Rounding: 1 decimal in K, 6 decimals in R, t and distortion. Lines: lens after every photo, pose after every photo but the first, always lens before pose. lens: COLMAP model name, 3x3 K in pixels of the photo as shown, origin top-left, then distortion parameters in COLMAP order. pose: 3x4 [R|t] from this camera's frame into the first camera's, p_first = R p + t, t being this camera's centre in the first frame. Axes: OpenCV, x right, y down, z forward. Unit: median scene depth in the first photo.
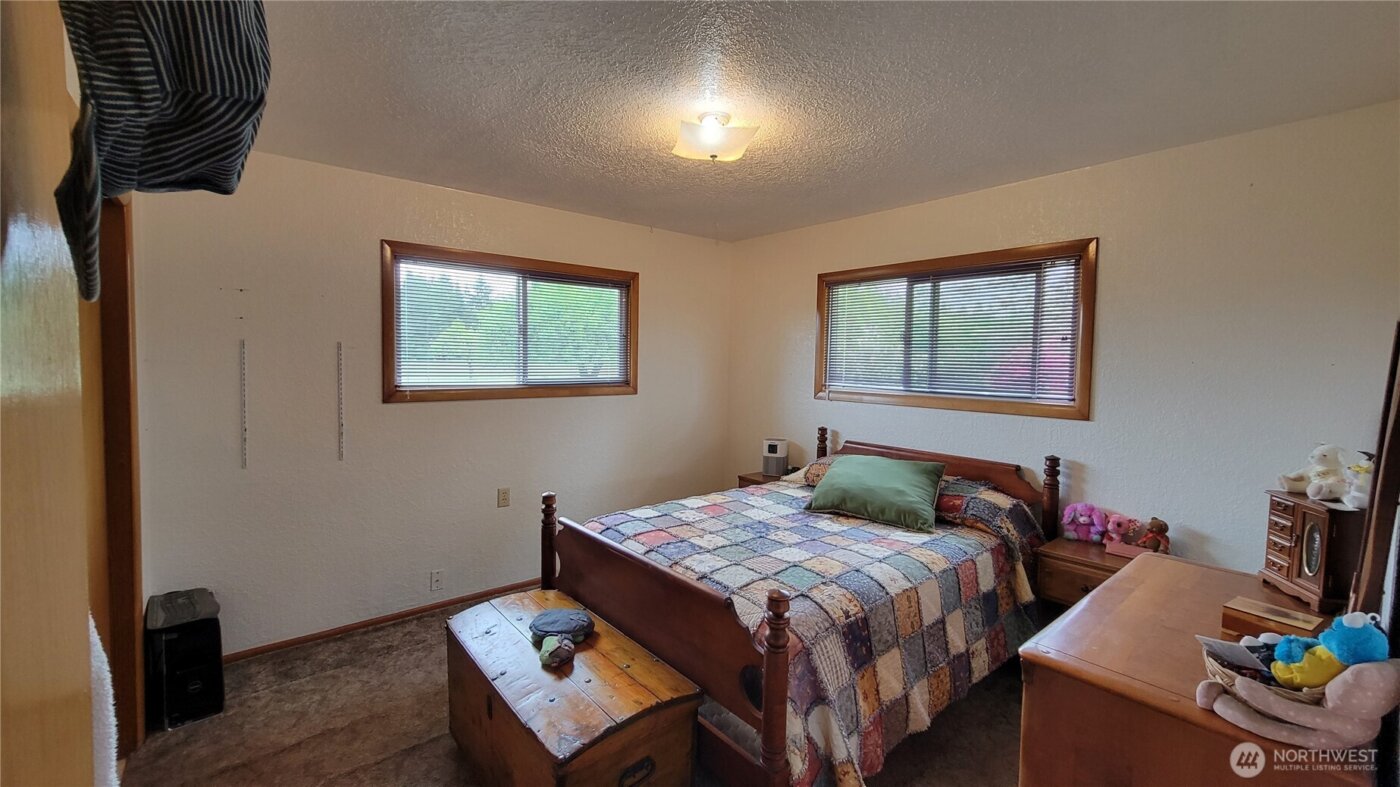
lens RADIAL K [[565.1, 0, 690.0], [0, 565.1, 387.7], [0, 0, 1]] dist [0.000756, -0.000412]
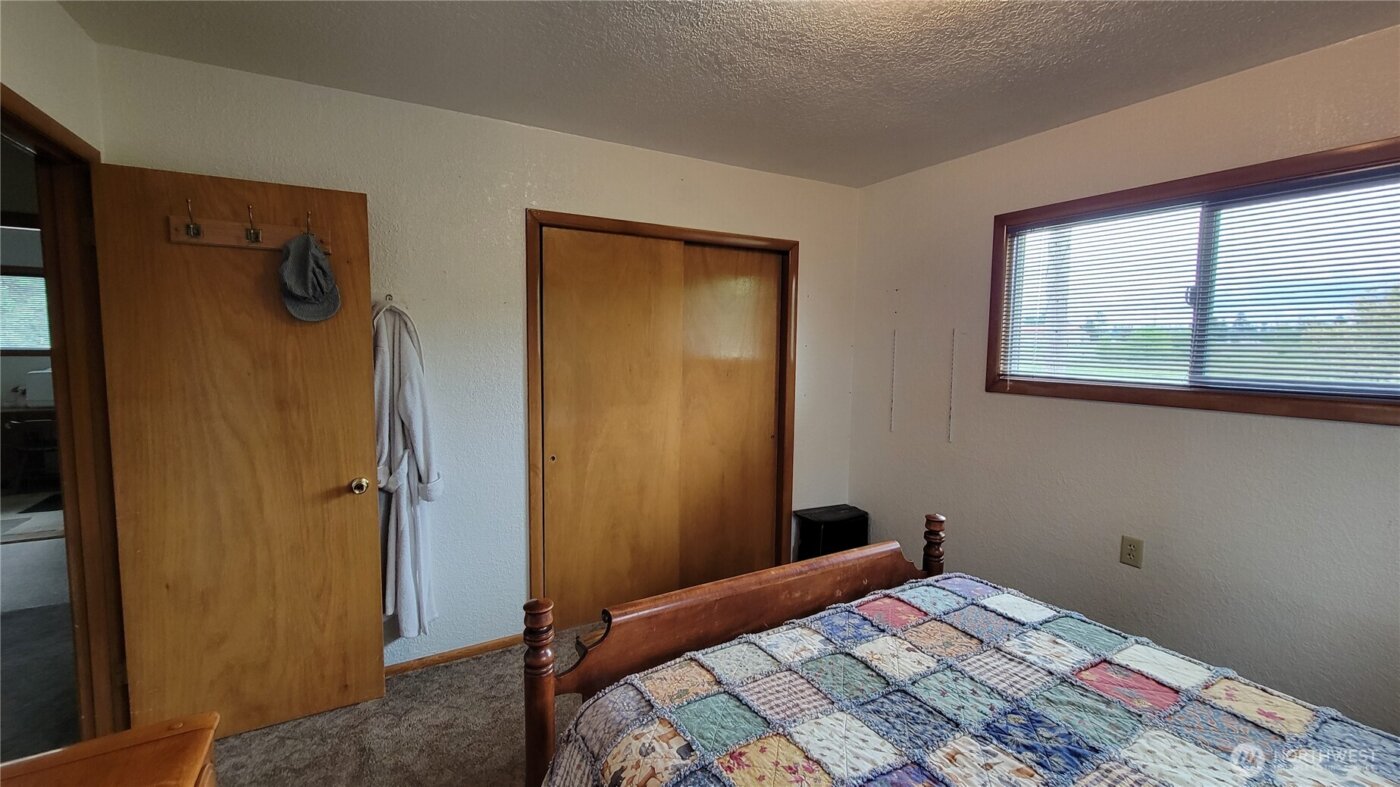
lens RADIAL K [[565.1, 0, 690.0], [0, 565.1, 387.7], [0, 0, 1]] dist [0.000756, -0.000412]
pose [[-0.176741, 0.059623, -0.982450, 0.537210], [-0.058133, 0.995789, 0.070891, -0.019646], [0.982539, 0.069642, -0.172530, 0.778840]]
